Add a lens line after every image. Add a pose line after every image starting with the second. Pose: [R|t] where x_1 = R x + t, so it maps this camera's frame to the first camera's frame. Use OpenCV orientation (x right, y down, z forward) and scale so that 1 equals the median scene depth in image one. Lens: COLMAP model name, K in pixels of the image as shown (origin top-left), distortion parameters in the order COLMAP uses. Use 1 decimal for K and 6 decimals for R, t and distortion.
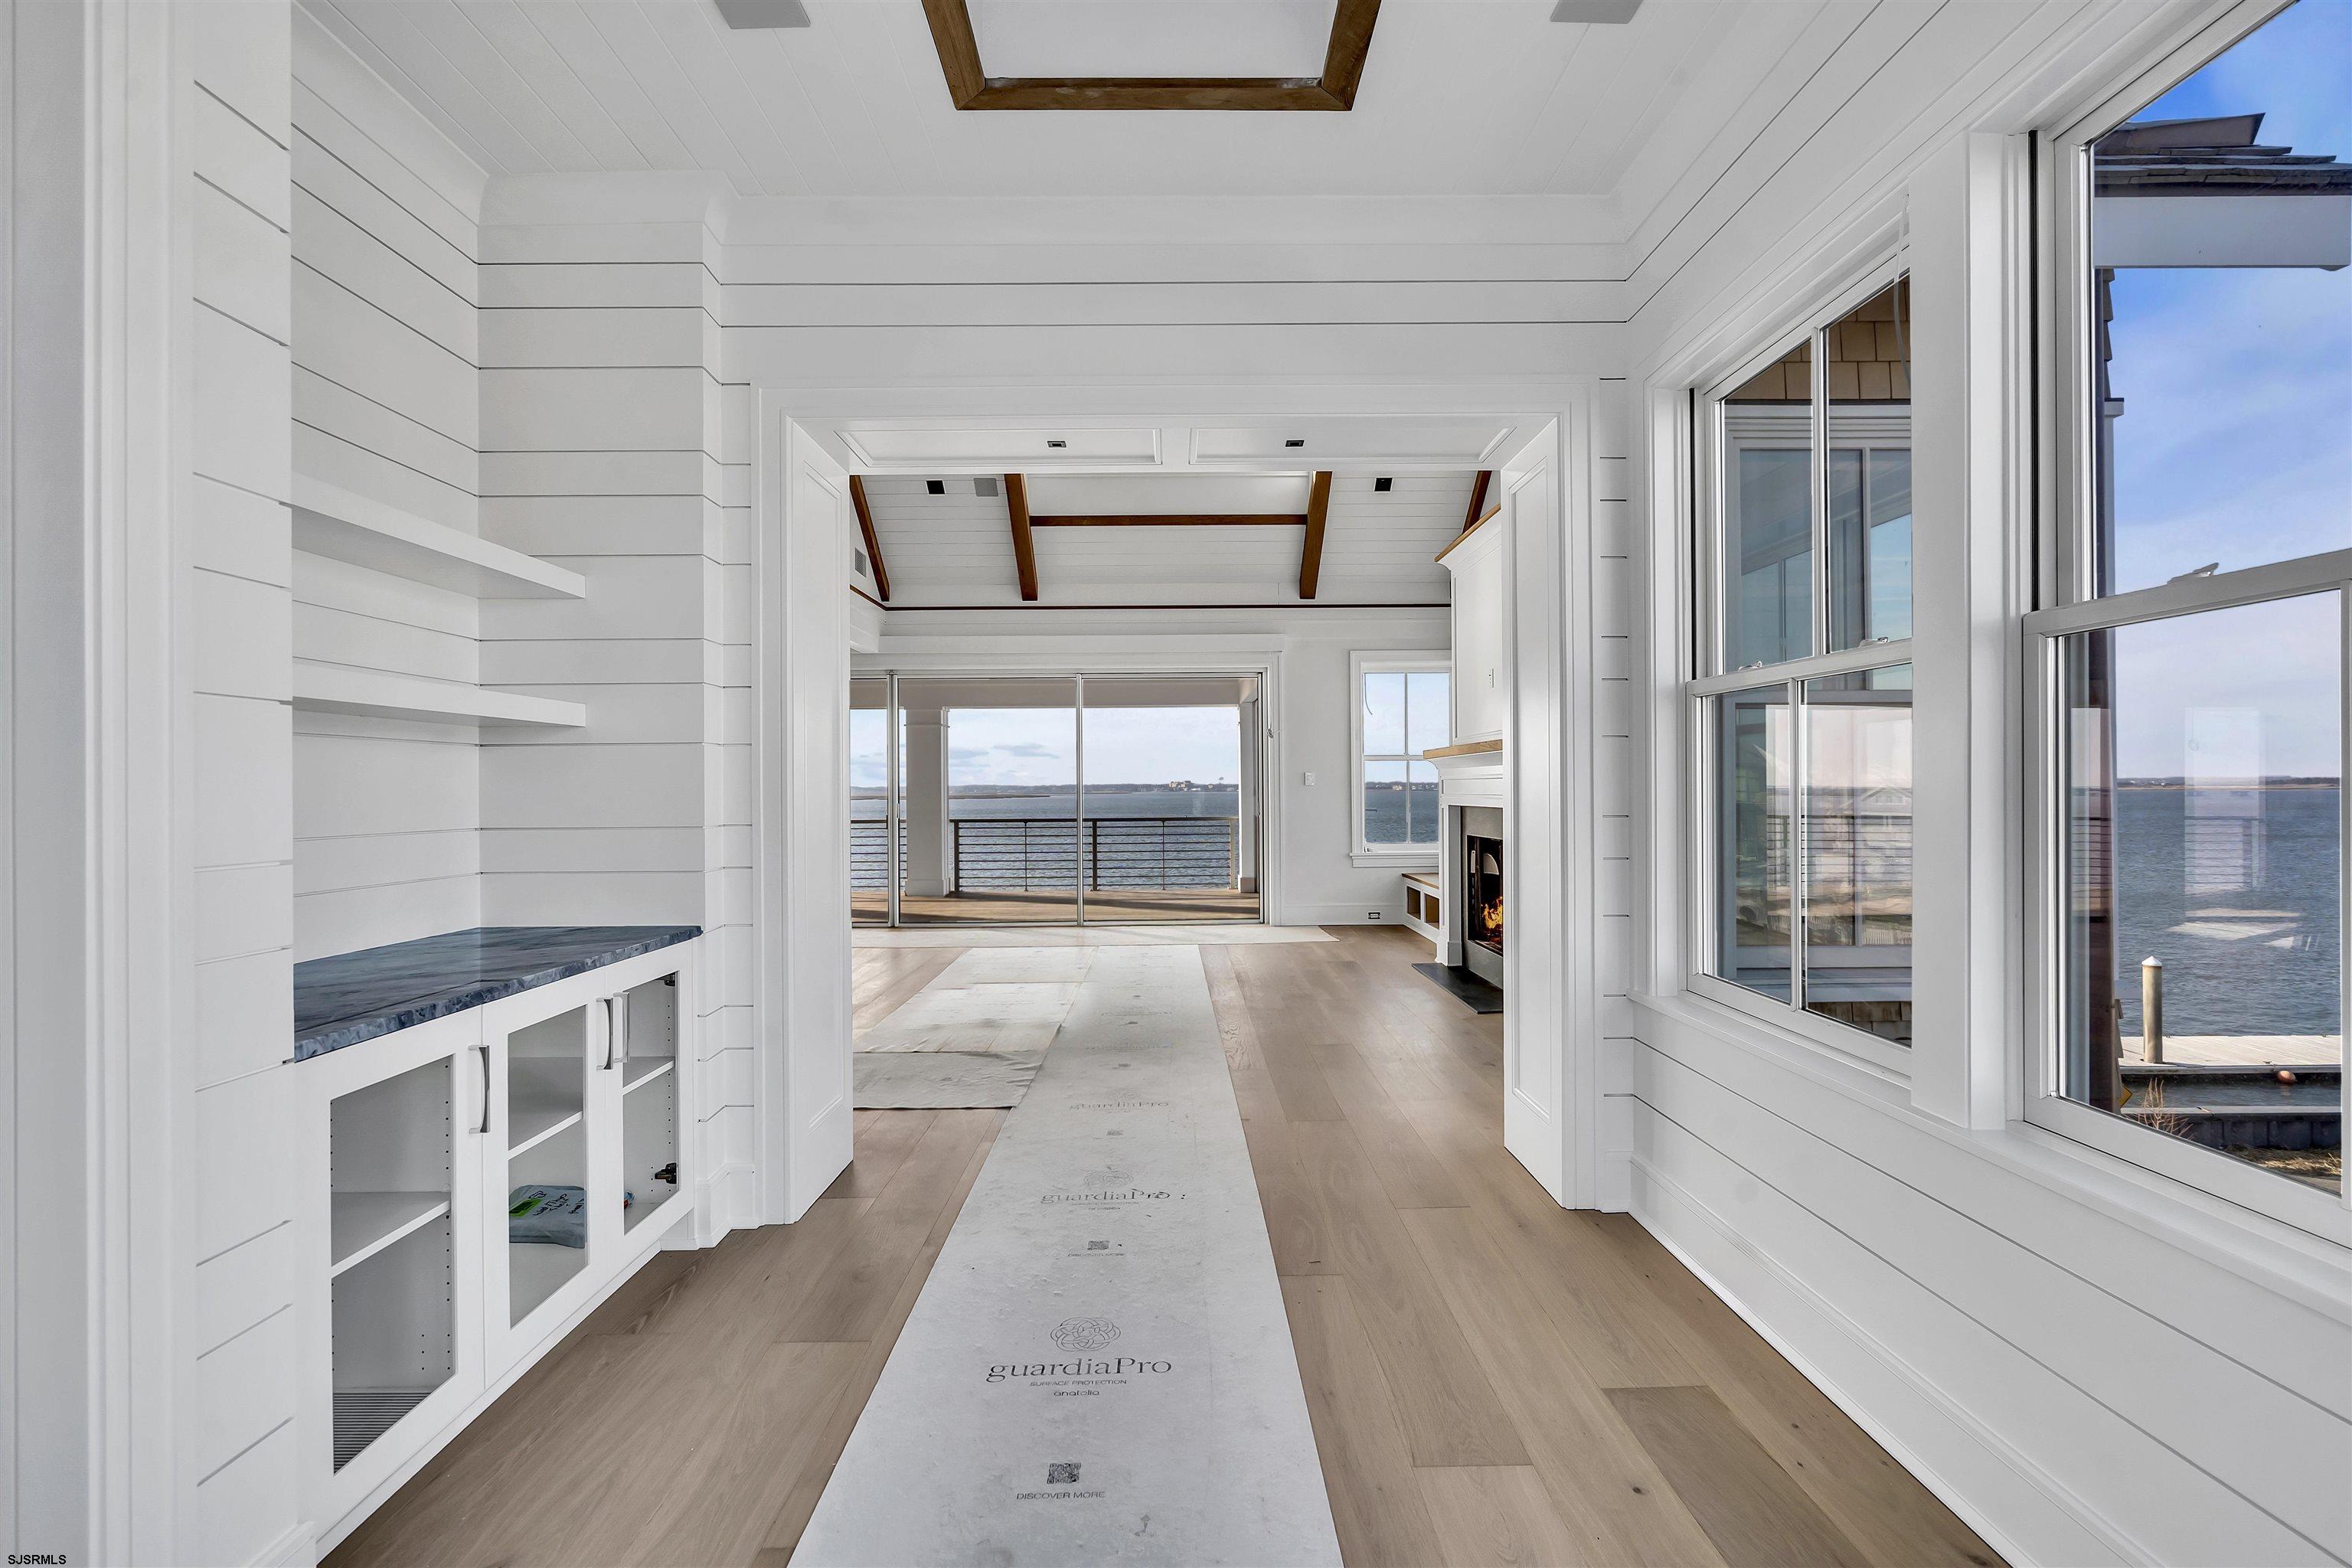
lens RADIAL K [[1067.7, 0, 1179.0], [0, 1067.7, 787.4], [0, 0, 1]] dist [-0.004990, 0.002687]
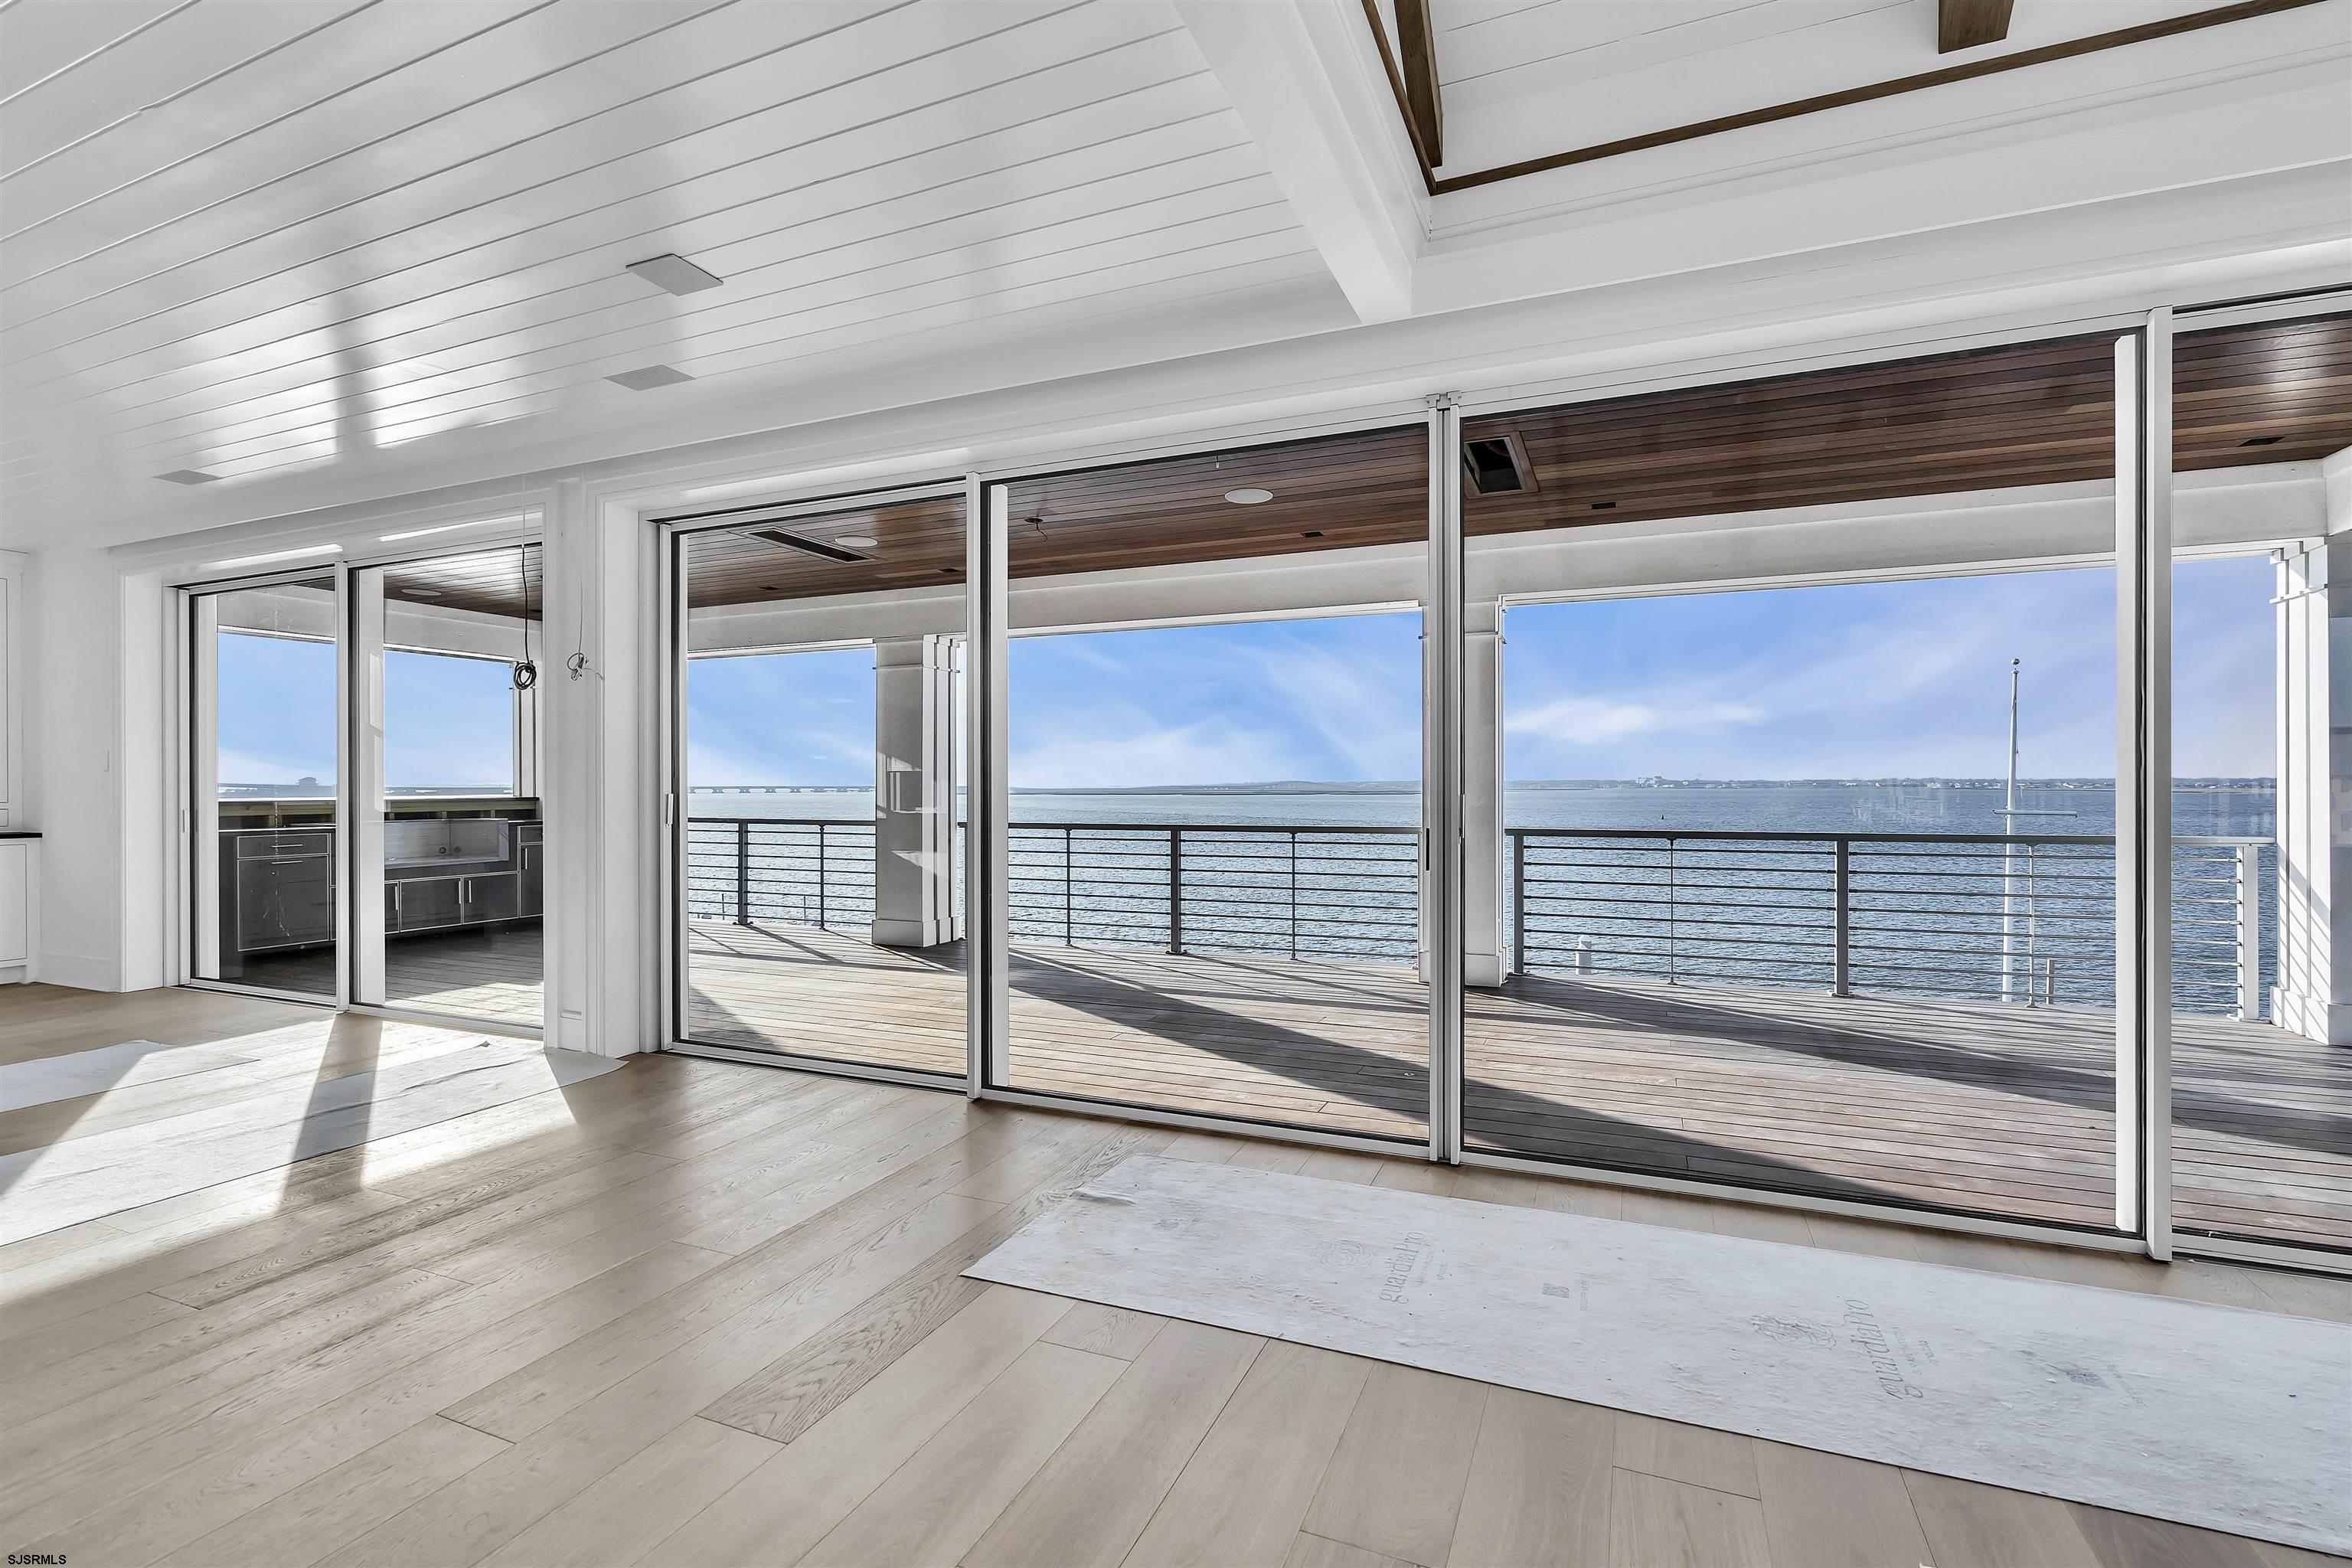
lens RADIAL K [[1067.7, 0, 1177.4], [0, 1067.7, 783.9], [0, 0, 1]] dist [-0.004990, 0.002687]
pose [[0.916093, 0.004913, -0.400936, -0.211948], [-0.004484, 0.999988, 0.002010, 0.011869], [0.400941, -0.000044, 0.916104, 0.661261]]
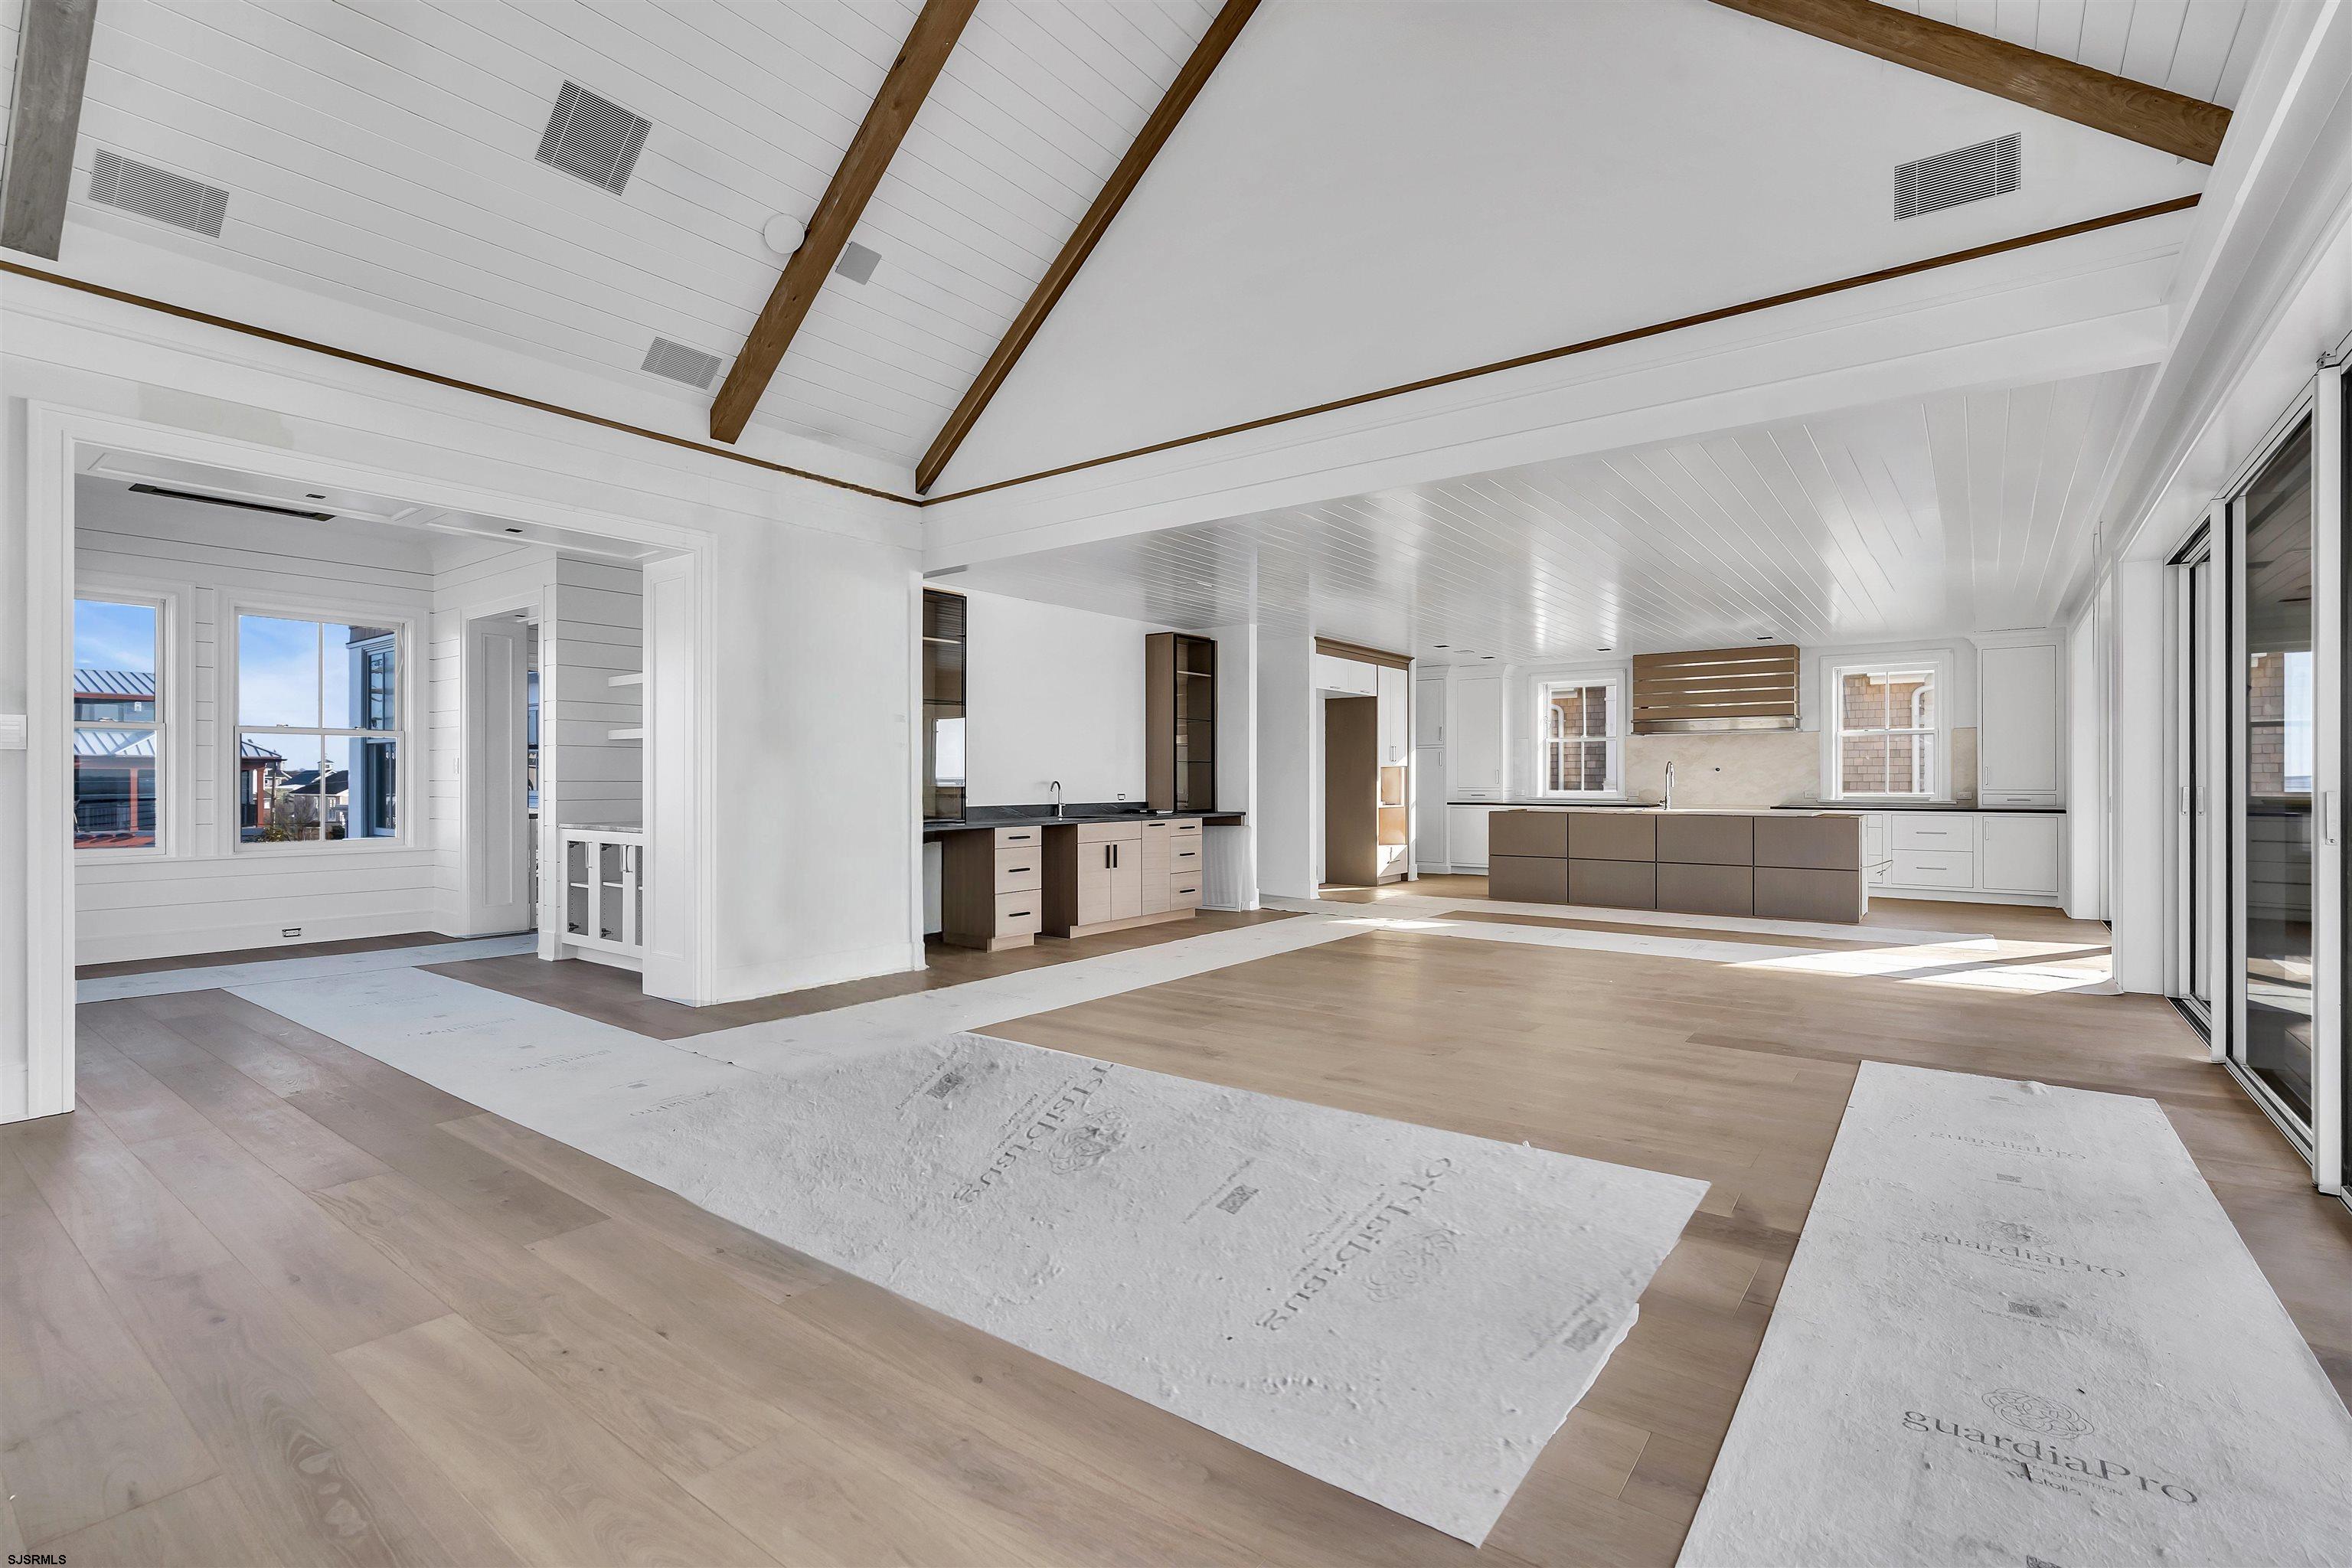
lens RADIAL K [[1067.7, 0, 1178.3], [0, 1067.7, 778.6], [0, 0, 1]] dist [-0.004990, 0.002687]
pose [[-0.607380, 0.005761, -0.794391, 0.176356], [0.004865, 0.999982, 0.003532, 0.009178], [0.794397, -0.001720, -0.607397, 0.924999]]
